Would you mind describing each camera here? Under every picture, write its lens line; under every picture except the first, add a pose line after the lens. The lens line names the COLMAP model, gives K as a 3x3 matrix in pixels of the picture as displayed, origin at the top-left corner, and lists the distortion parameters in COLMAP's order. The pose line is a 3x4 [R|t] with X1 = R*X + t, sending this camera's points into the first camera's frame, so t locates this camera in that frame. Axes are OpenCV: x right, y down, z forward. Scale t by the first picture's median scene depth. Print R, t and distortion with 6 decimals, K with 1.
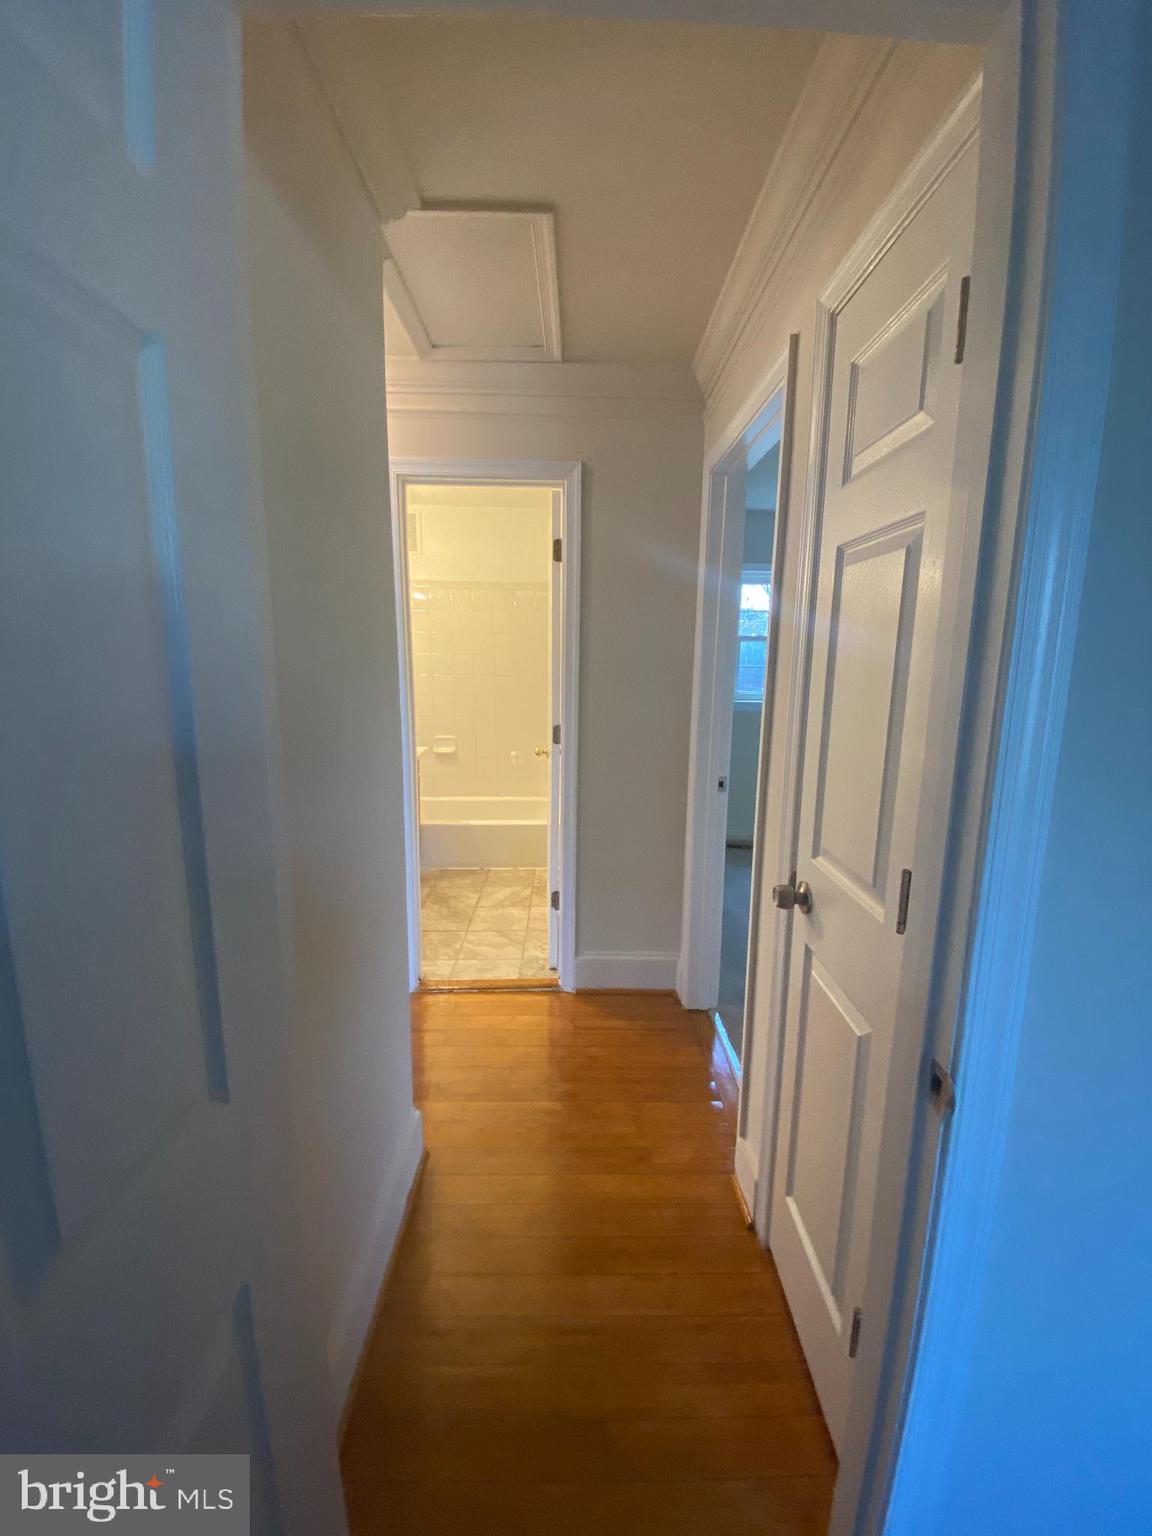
lens RADIAL K [[609.3, 0, 586.1], [0, 609.3, 759.4], [0, 0, 1]] dist [0.011427, -0.019846]
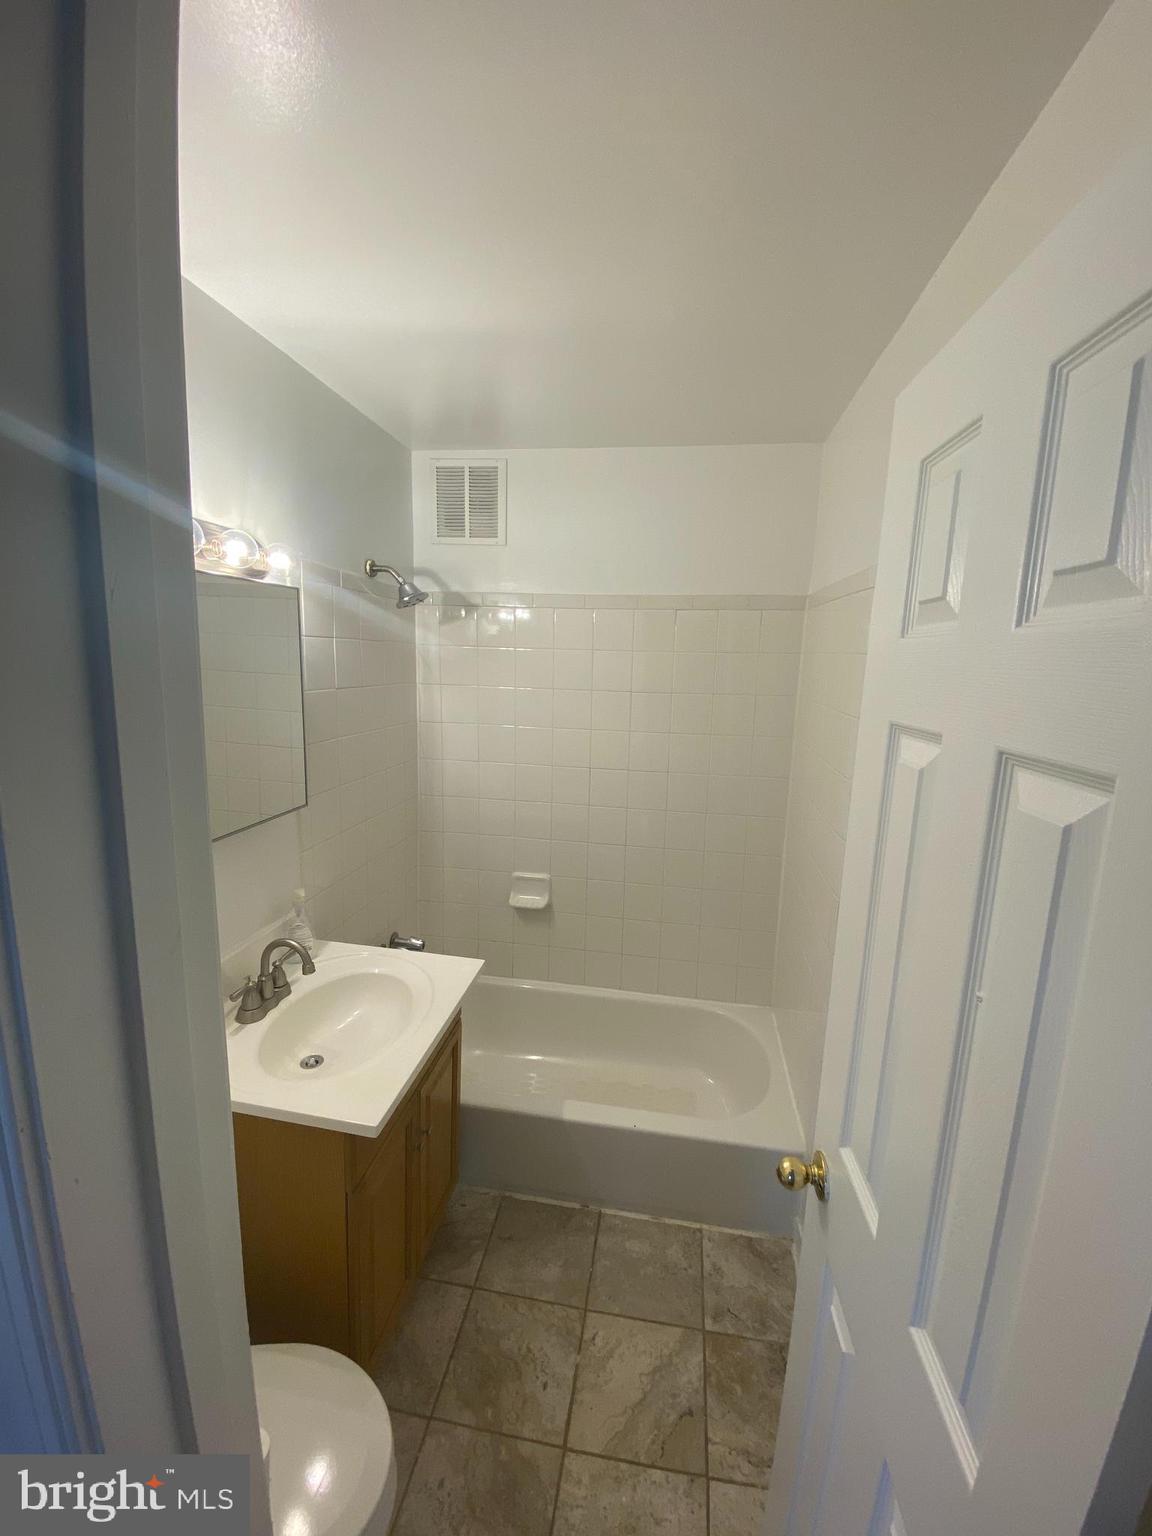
lens RADIAL K [[627.0, 0, 582.4], [0, 627.0, 765.3], [0, 0, 1]] dist [0.022340, -0.021032]
pose [[0.981767, 0.049883, -0.183427, -0.105795], [-0.049825, 0.998746, 0.004932, -0.169331], [0.183443, 0.004297, 0.983021, 0.546291]]
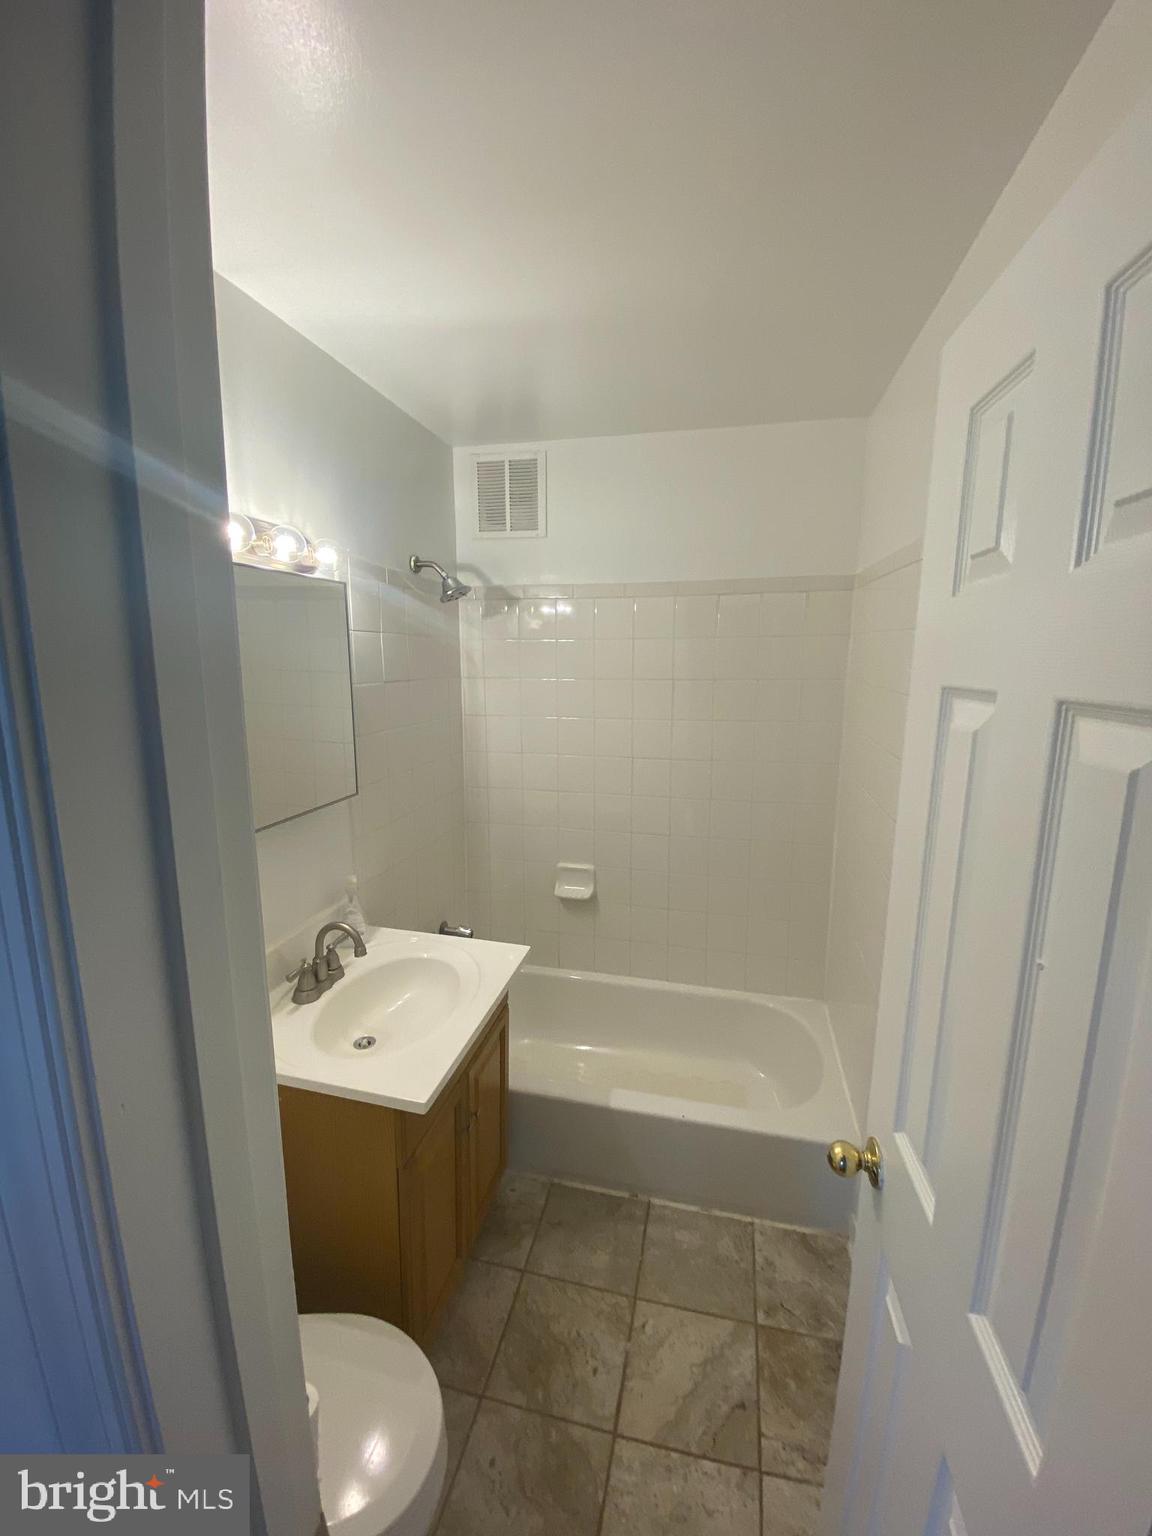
lens RADIAL K [[624.3, 0, 582.7], [0, 624.3, 763.6], [0, 0, 1]] dist [0.025288, -0.022203]
pose [[0.966432, 0.036346, -0.254340, -0.103187], [-0.035299, 0.999339, 0.008680, -0.161742], [0.254487, 0.000589, 0.967076, 0.548456]]
